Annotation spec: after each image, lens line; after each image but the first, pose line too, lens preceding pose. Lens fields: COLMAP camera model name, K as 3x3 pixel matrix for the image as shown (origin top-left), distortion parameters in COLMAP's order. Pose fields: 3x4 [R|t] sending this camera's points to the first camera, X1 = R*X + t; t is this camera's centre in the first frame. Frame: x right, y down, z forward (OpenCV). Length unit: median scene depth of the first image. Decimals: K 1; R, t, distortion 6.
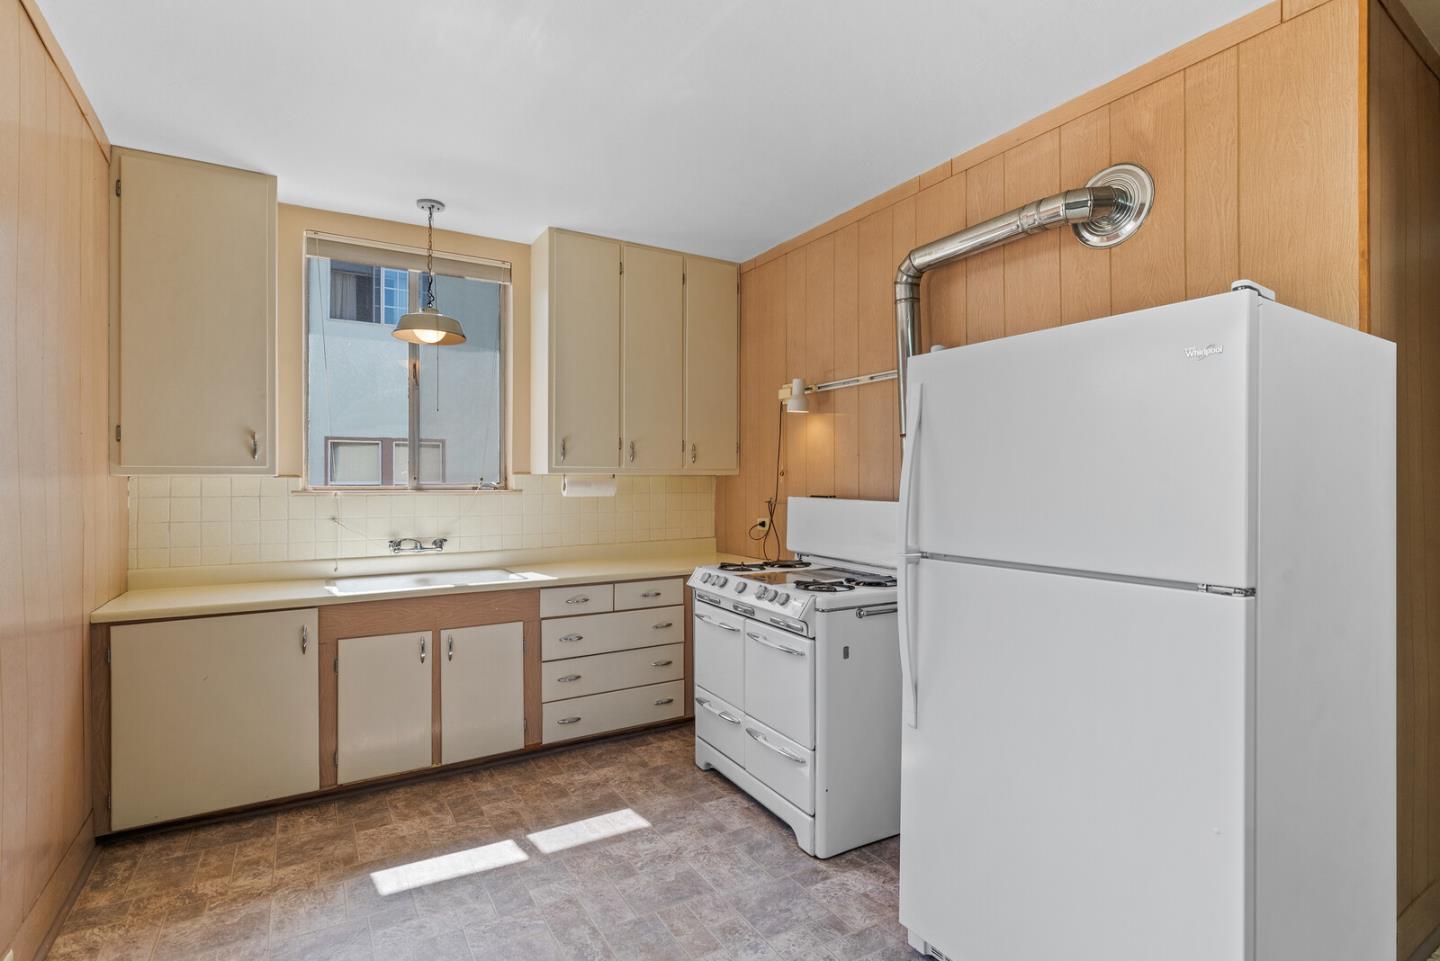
lens RADIAL K [[675.3, 0, 711.6], [0, 675.3, 478.5], [0, 0, 1]] dist [-0.002971, 0.000033]
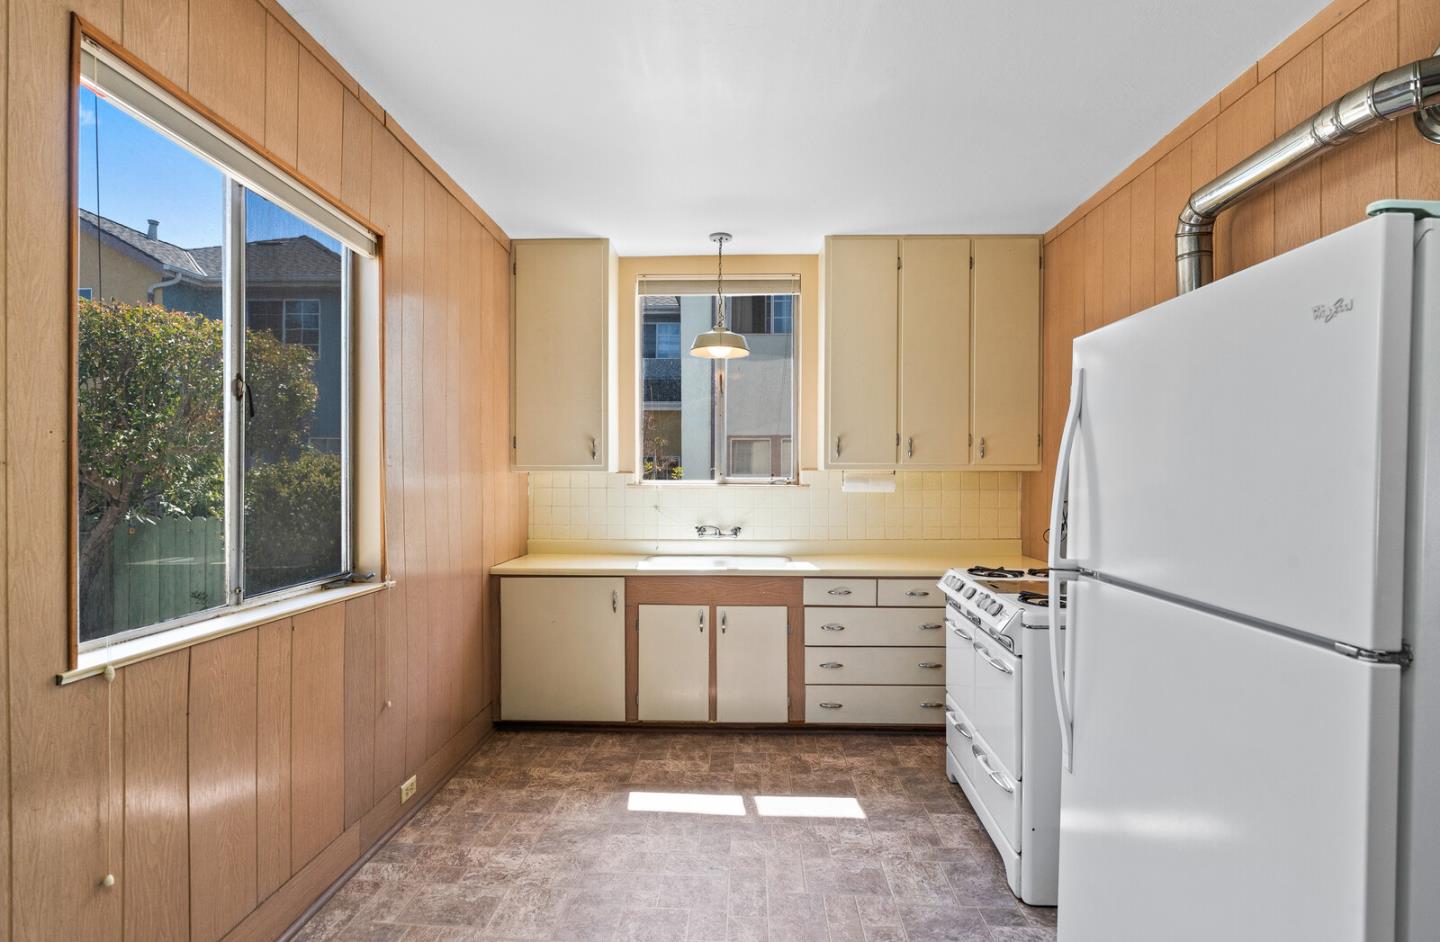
lens RADIAL K [[683.1, 0, 741.8], [0, 683.1, 474.9], [0, 0, 1]] dist [-0.003440, -0.002137]
pose [[0.849009, 0.005179, -0.528353, 0.263570], [-0.001706, 0.999974, 0.007061, -0.008511], [0.528375, -0.005094, 0.848996, 0.030749]]
